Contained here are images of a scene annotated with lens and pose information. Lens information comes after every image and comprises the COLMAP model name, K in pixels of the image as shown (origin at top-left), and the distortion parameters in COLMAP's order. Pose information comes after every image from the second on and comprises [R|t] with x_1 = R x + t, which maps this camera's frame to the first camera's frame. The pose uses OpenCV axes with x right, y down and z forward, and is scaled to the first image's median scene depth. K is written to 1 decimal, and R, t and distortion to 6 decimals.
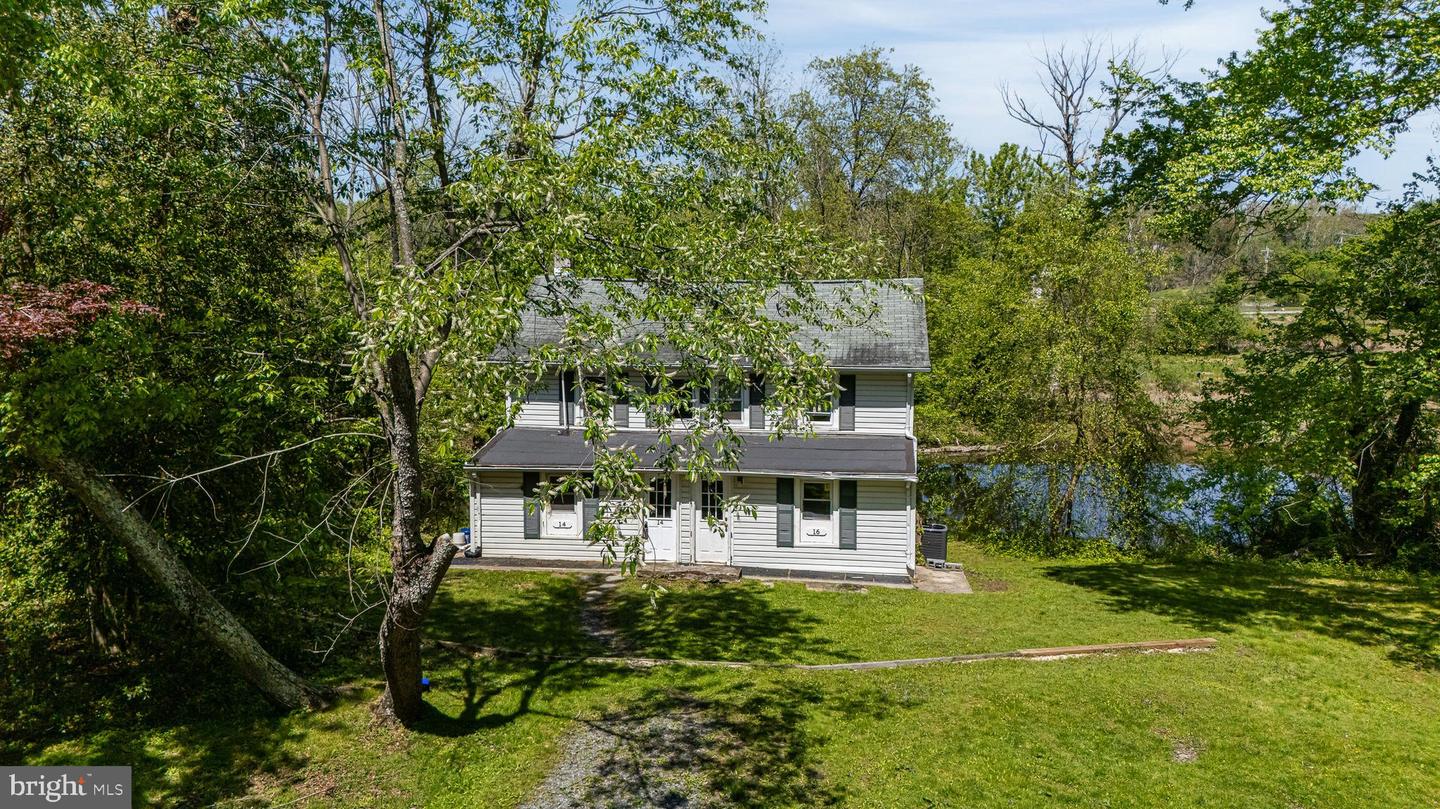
lens RADIAL K [[1057.3, 0, 717.3], [0, 1057.3, 399.5], [0, 0, 1]] dist [0.071144, -0.066162]
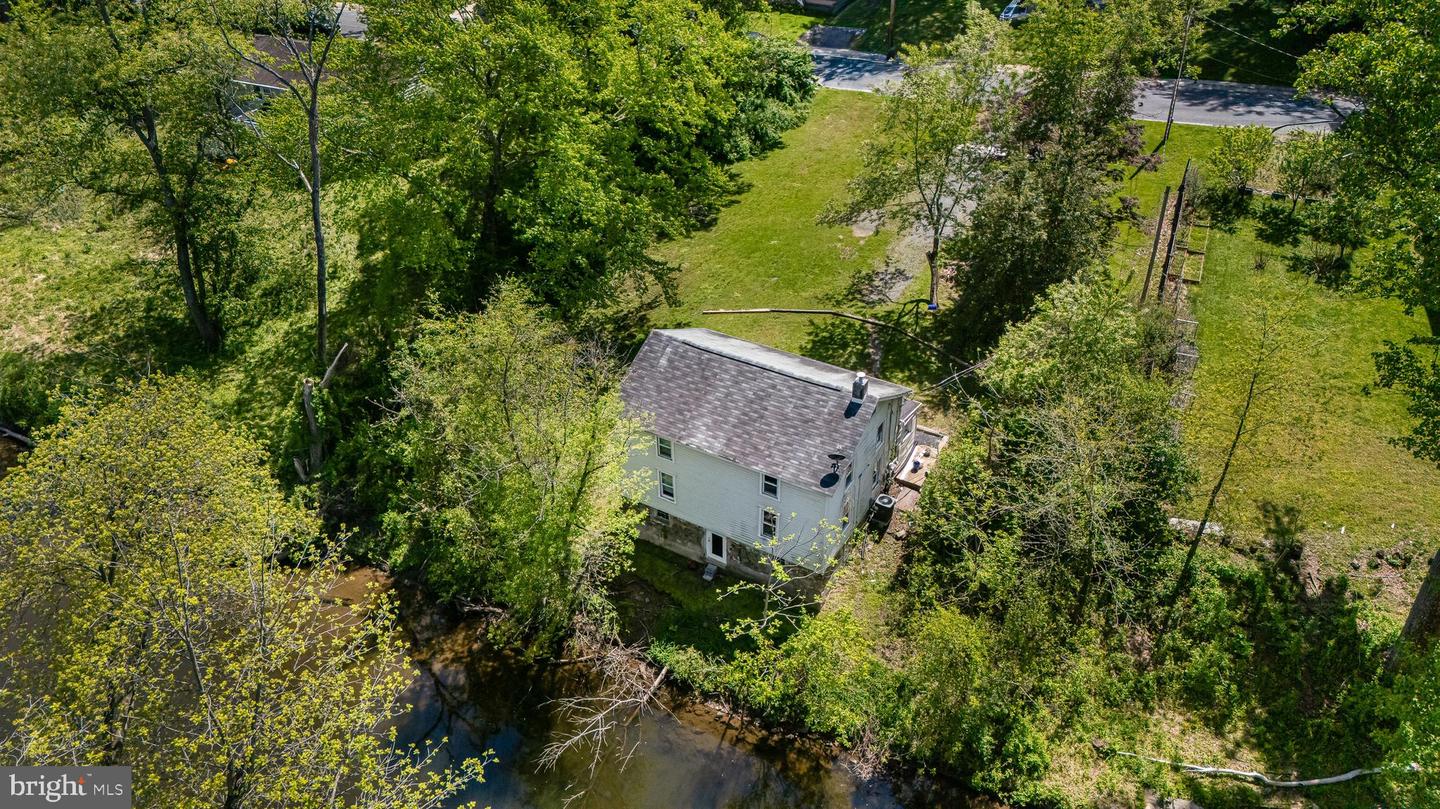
lens RADIAL K [[1057.3, 0, 724.7], [0, 1057.3, 406.6], [0, 0, 1]] dist [0.071144, -0.066162]
pose [[-0.926495, -0.212814, 0.310351, -0.542312], [0.042643, 0.760040, 0.648476, -1.312007], [-0.373884, 0.614043, -0.695098, 2.628289]]
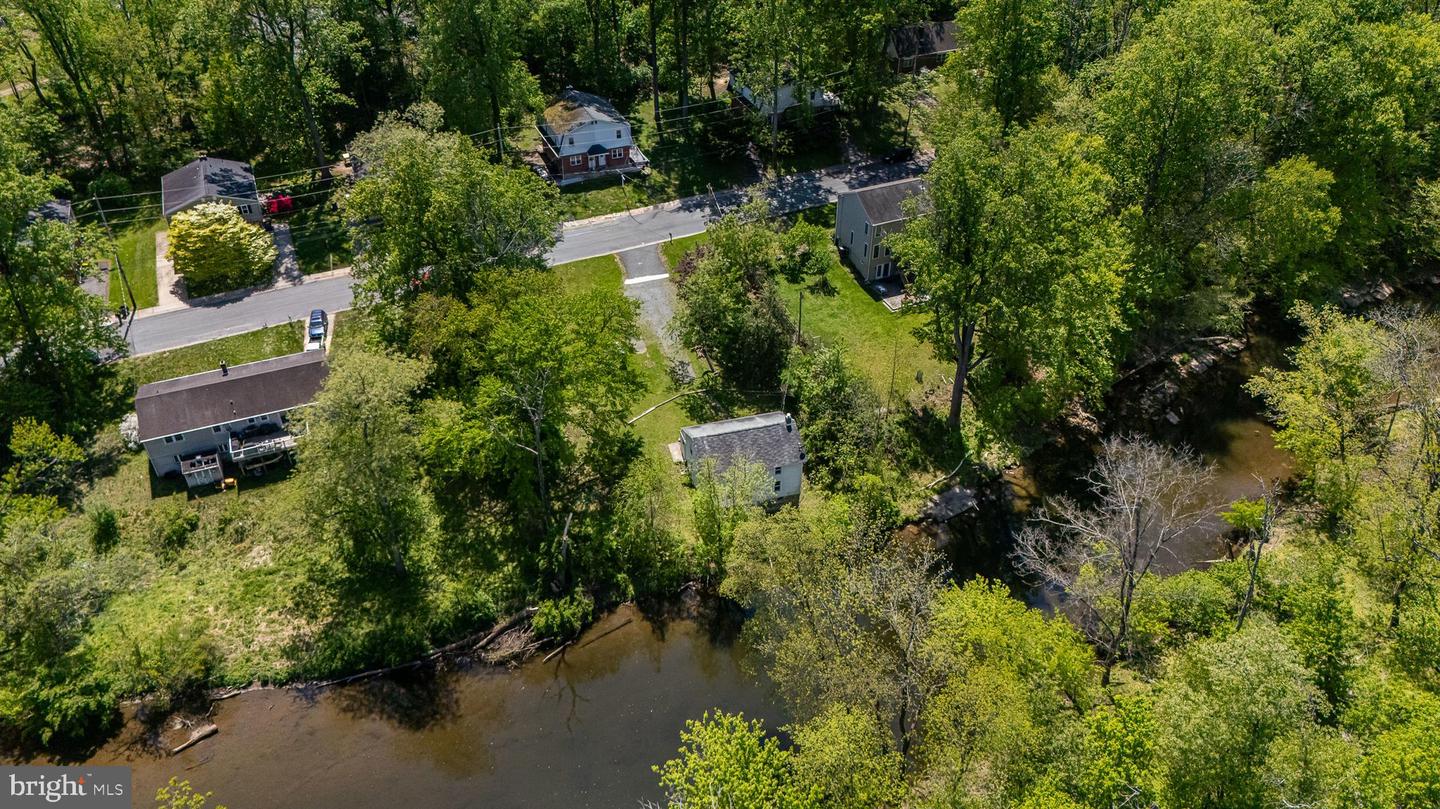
lens RADIAL K [[1057.3, 0, 722.5], [0, 1057.3, 393.1], [0, 0, 1]] dist [0.071144, -0.066162]
pose [[-0.916472, 0.237277, -0.322146, 1.502766], [-0.045841, 0.737592, 0.673689, -3.292802], [0.397463, 0.632185, -0.665105, 4.111433]]
